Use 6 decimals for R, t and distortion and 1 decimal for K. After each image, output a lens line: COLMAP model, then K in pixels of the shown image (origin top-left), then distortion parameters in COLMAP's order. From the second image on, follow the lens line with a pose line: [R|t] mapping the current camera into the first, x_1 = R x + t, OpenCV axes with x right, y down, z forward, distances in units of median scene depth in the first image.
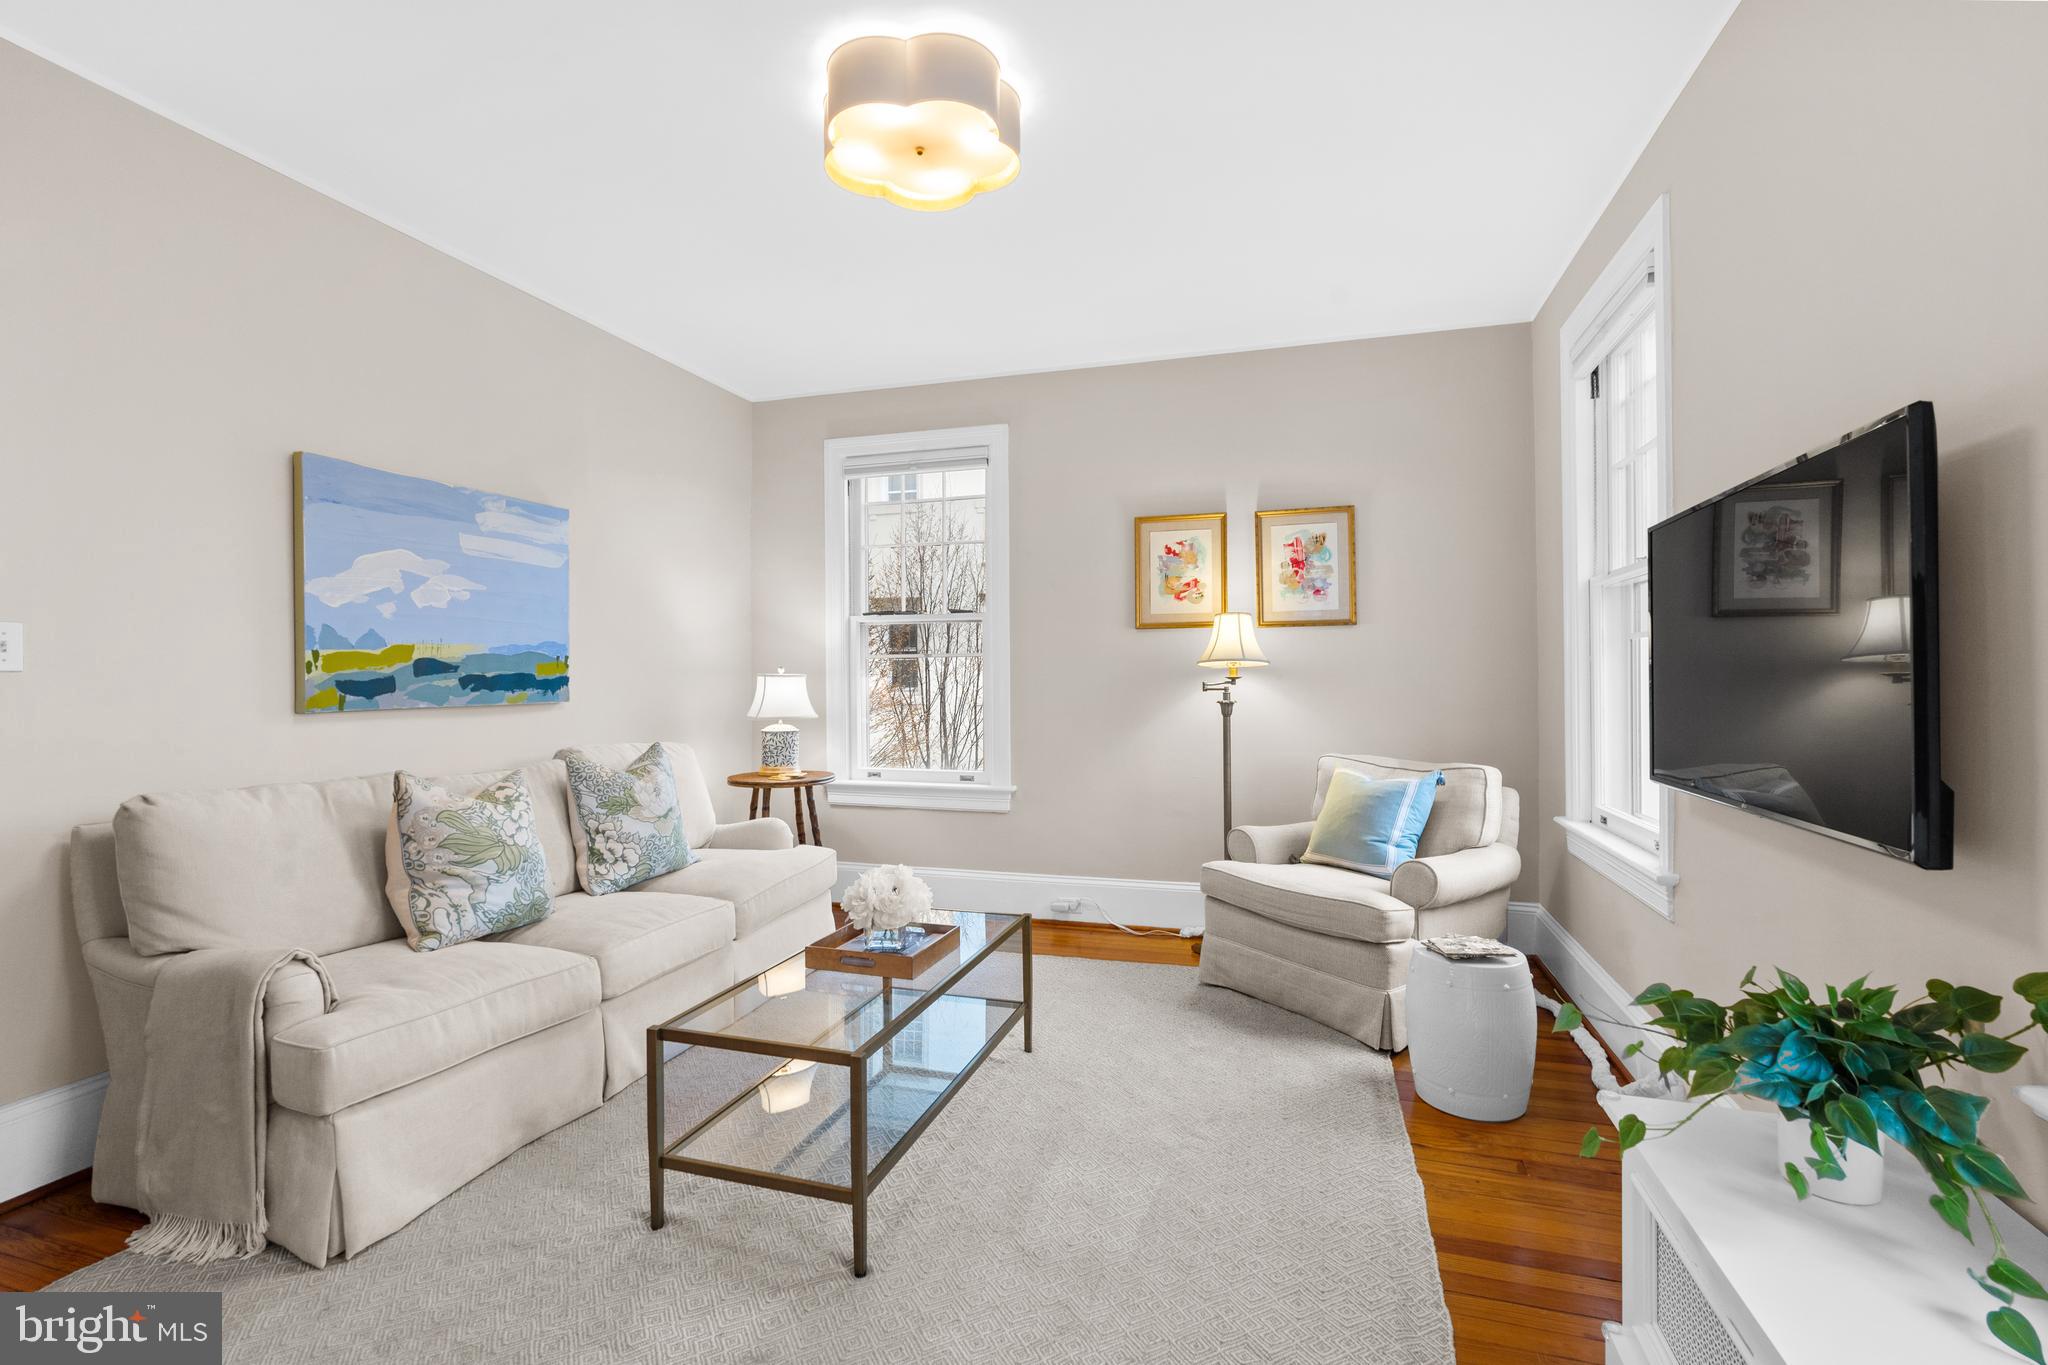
lens RADIAL K [[925.7, 0, 1018.0], [0, 925.7, 675.8], [0, 0, 1]] dist [-0.000742, -0.000086]
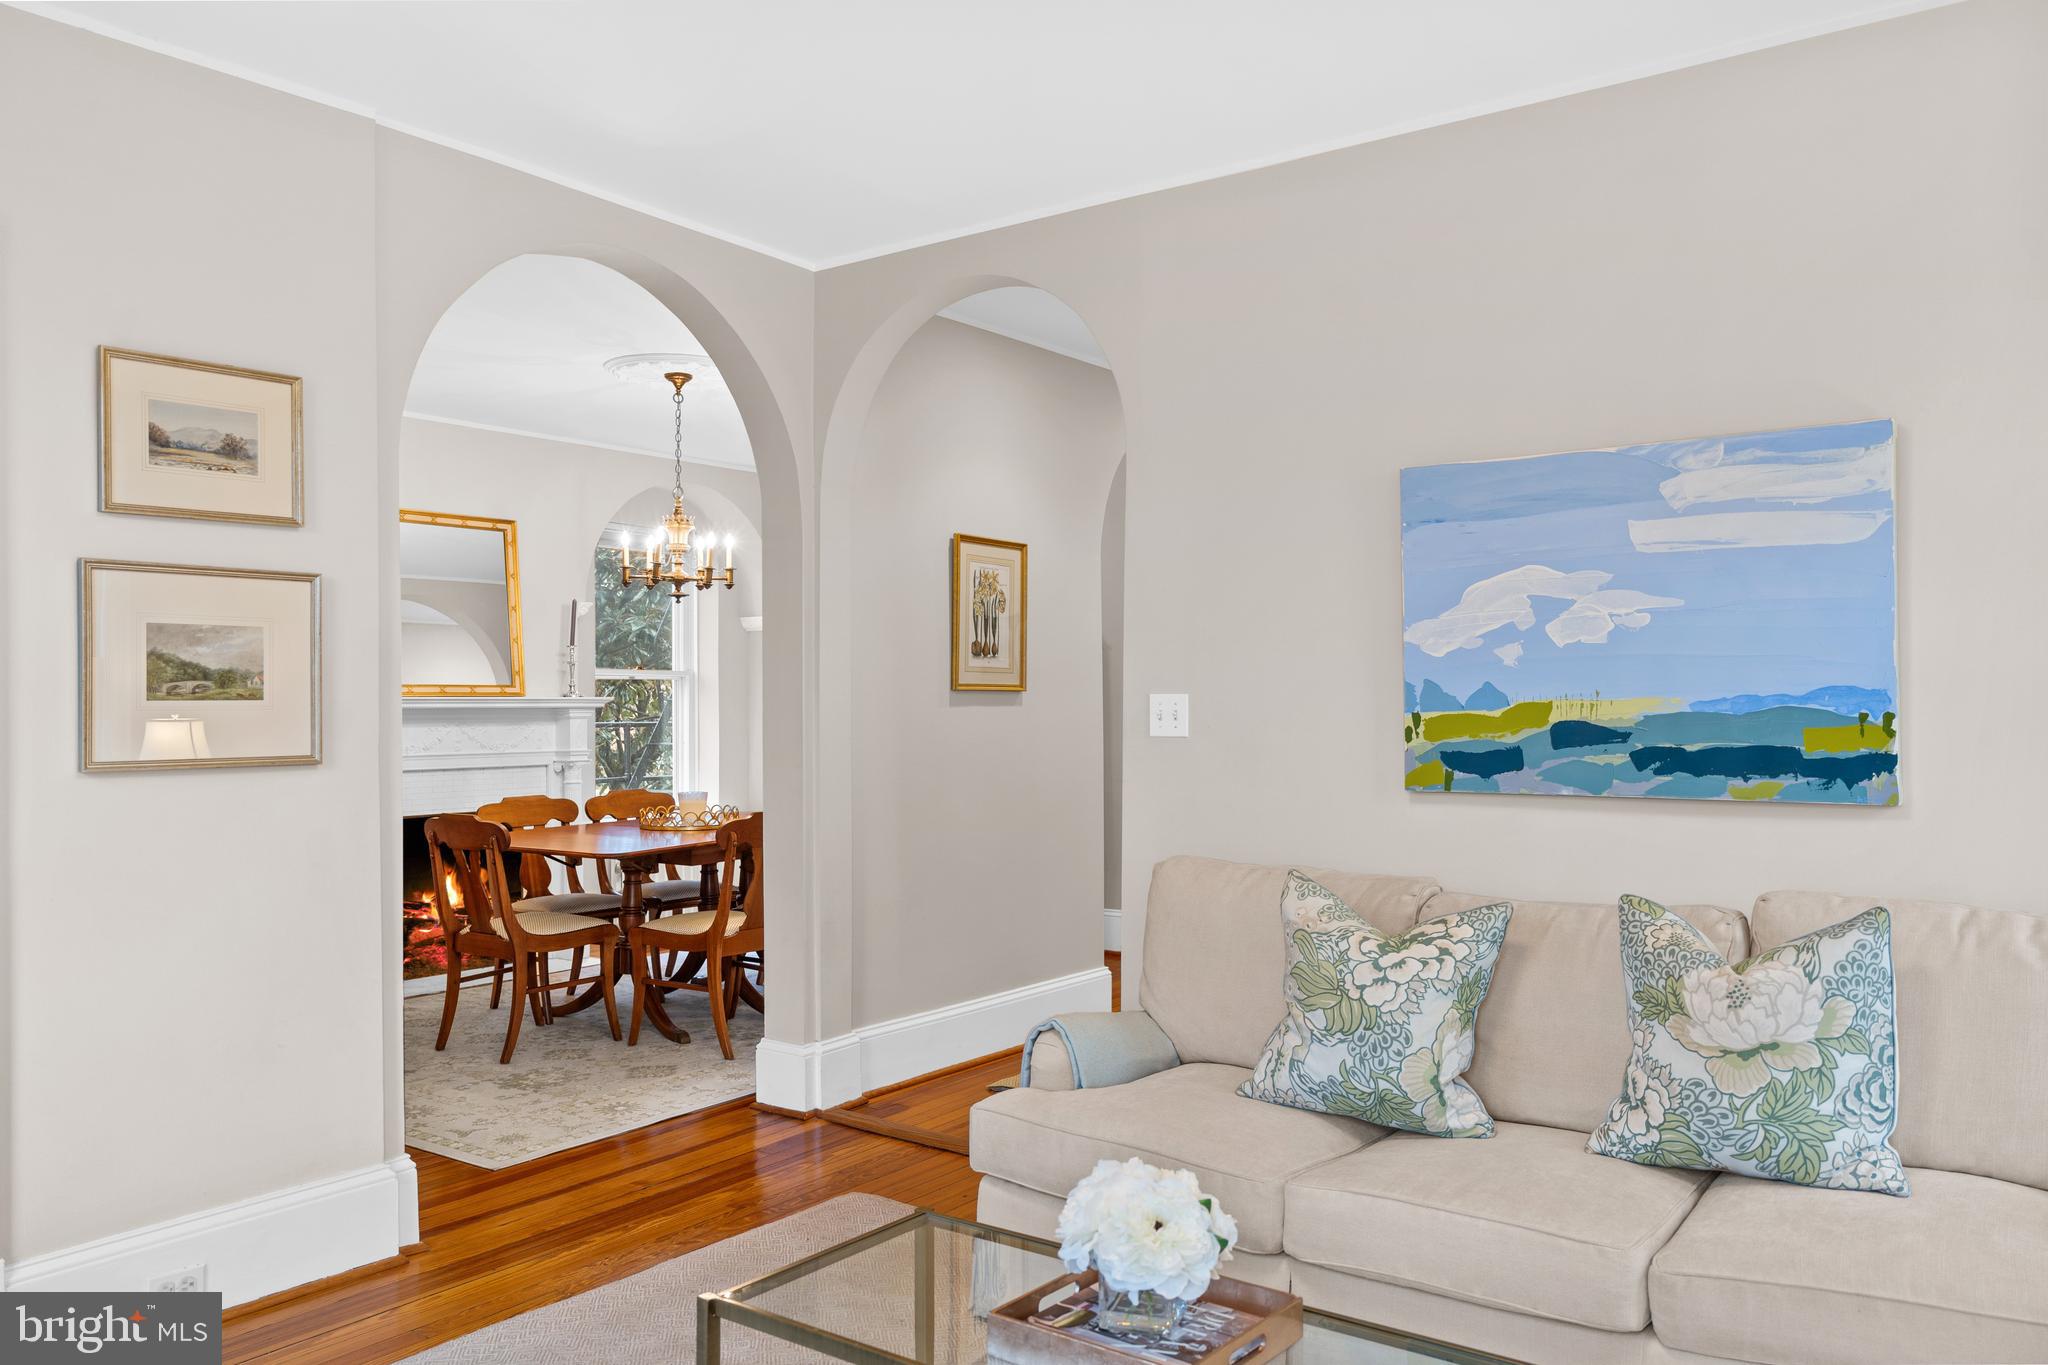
lens RADIAL K [[1559.5, 0, 1024.2], [0, 1559.5, 690.6], [0, 0, 1]] dist [0.007399, 0.000421]
pose [[-0.327543, -0.000589, -0.944836, 0.504115], [0.004987, 0.999985, -0.002352, -0.036879], [0.944823, -0.005482, -0.327535, 0.908525]]
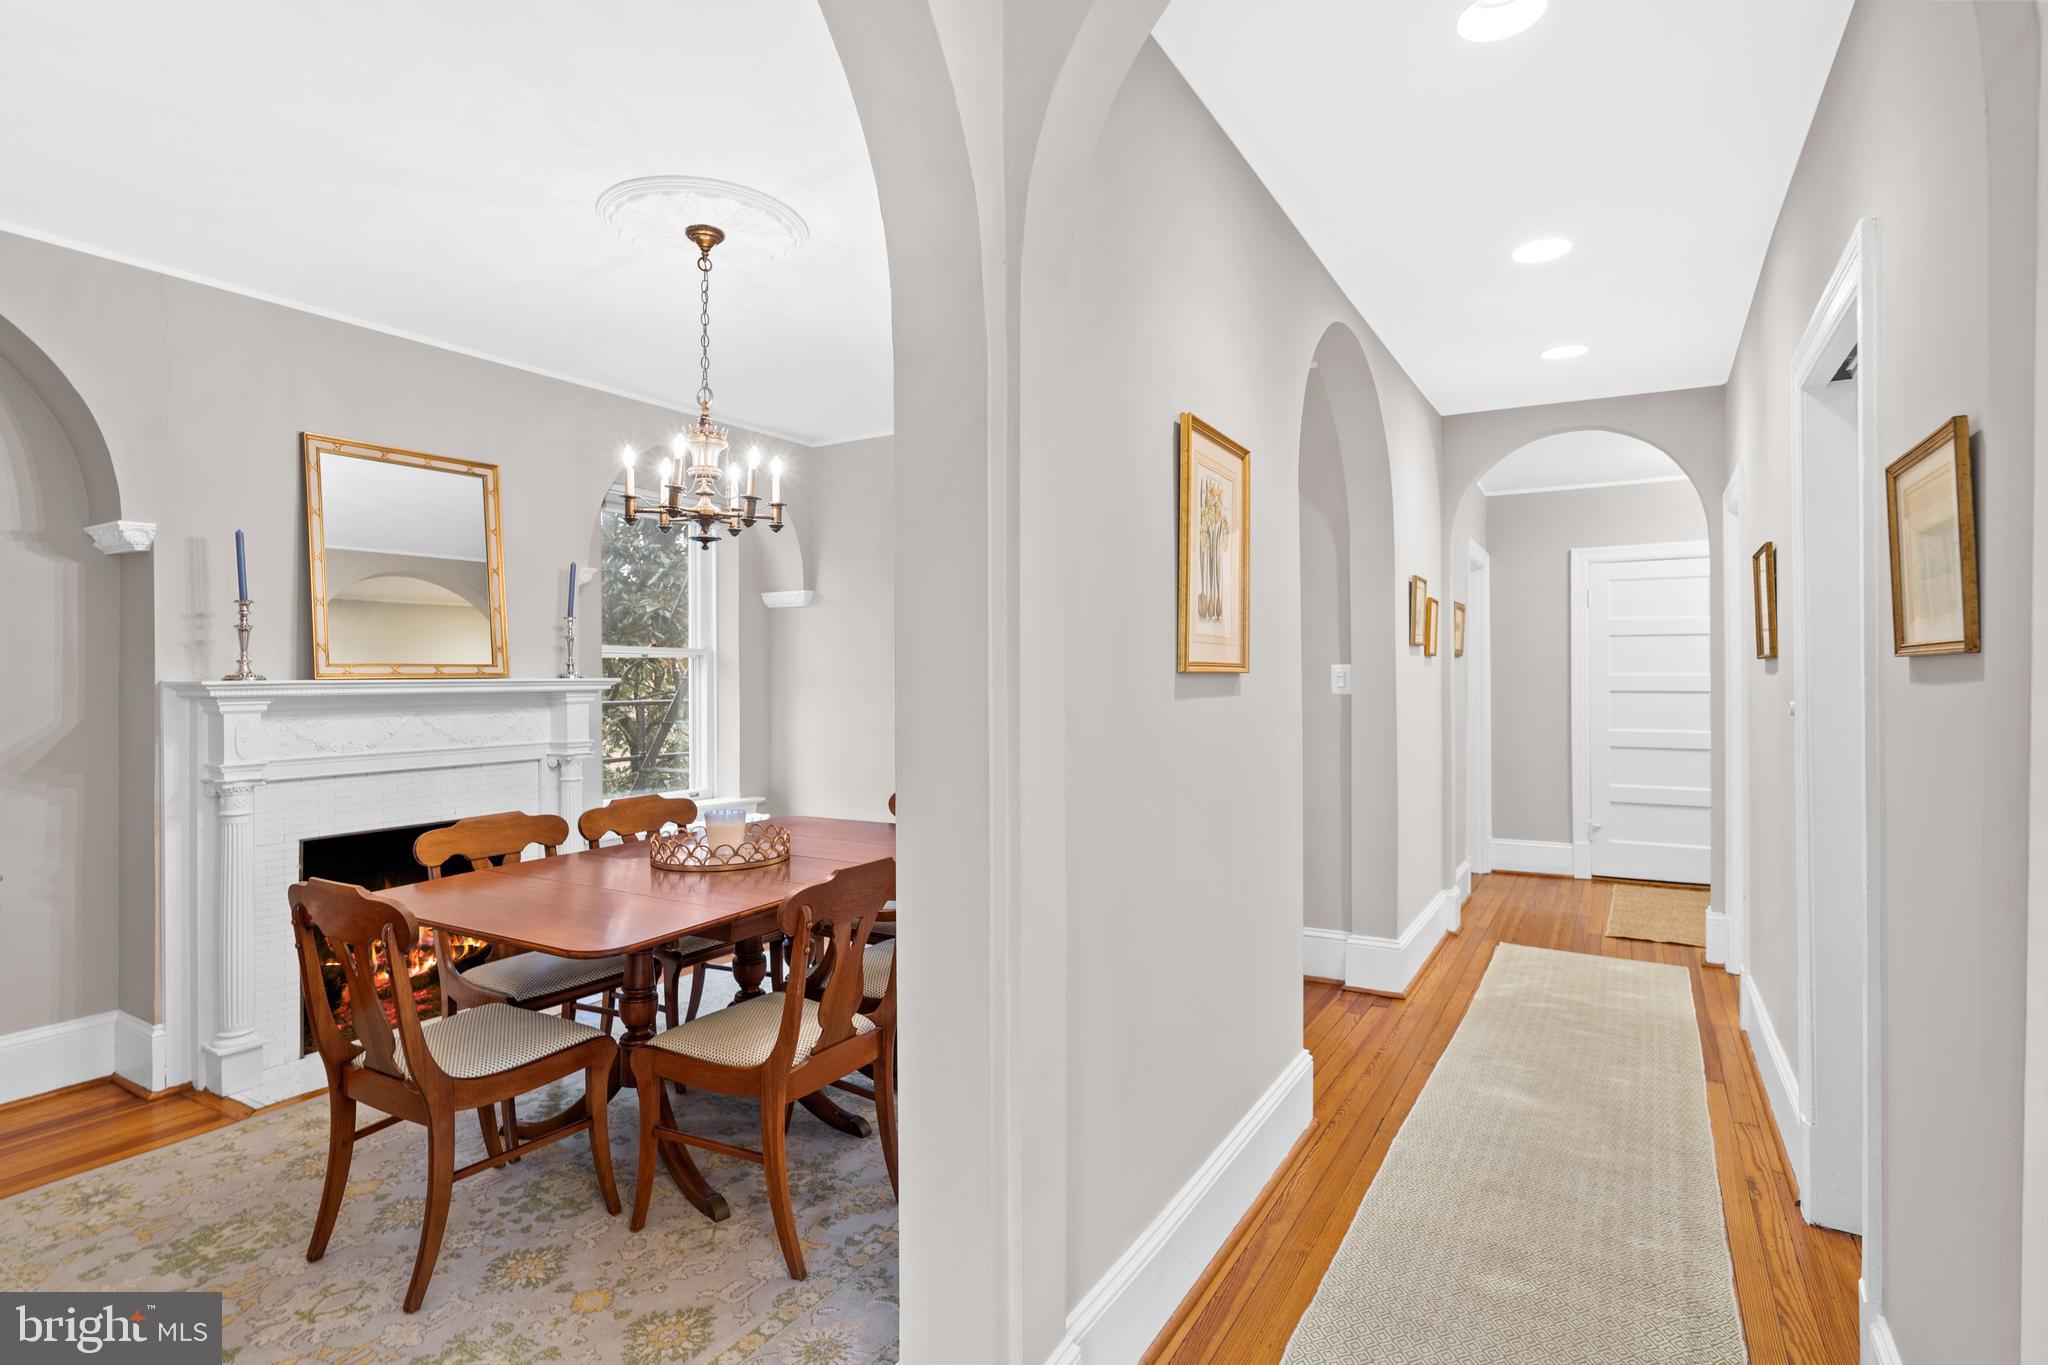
lens RADIAL K [[1035.8, 0, 1012.1], [0, 1035.8, 669.5], [0, 0, 1]] dist [0.000154, -0.000002]
pose [[-0.243095, 0.001572, -0.970001, -0.347155], [0.005842, 0.999983, 0.000156, -0.043913], [0.969985, -0.005629, -0.243100, 0.363949]]
